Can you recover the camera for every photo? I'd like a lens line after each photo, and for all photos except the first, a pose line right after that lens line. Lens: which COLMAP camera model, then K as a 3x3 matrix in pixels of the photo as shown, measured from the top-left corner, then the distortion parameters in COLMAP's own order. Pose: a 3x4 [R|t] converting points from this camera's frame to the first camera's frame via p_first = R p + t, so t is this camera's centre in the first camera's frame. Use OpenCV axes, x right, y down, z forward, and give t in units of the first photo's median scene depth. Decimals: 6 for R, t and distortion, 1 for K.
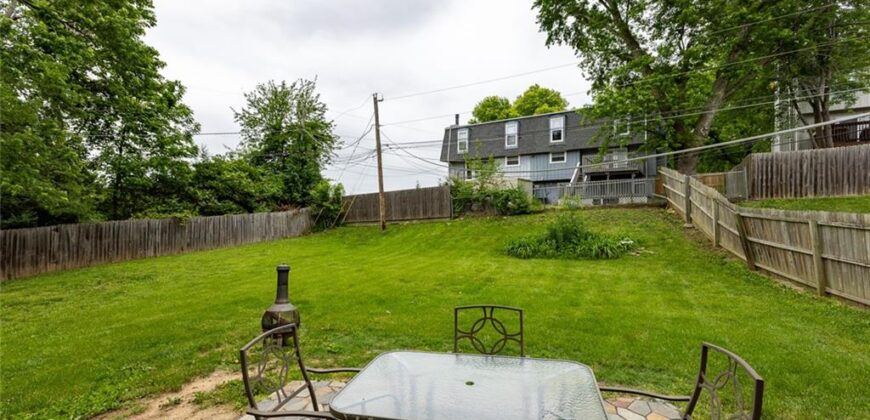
lens RADIAL K [[382.1, 0, 438.2], [0, 382.1, 211.8], [0, 0, 1]] dist [-0.000435, -0.000700]
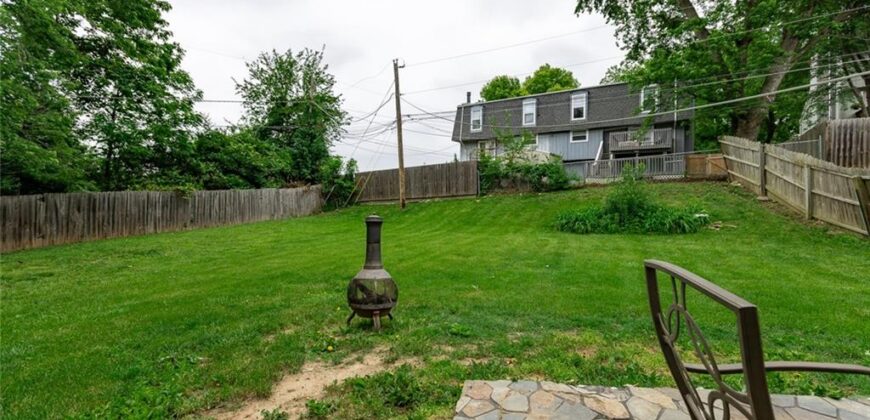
lens RADIAL K [[385.0, 0, 441.5], [0, 385.0, 206.8], [0, 0, 1]] dist [-0.001173, -0.000125]
pose [[0.999707, 0.006831, 0.023241, -0.079000], [-0.007251, 0.999811, 0.018016, 0.029051], [-0.023113, -0.018179, 0.999568, 0.072833]]
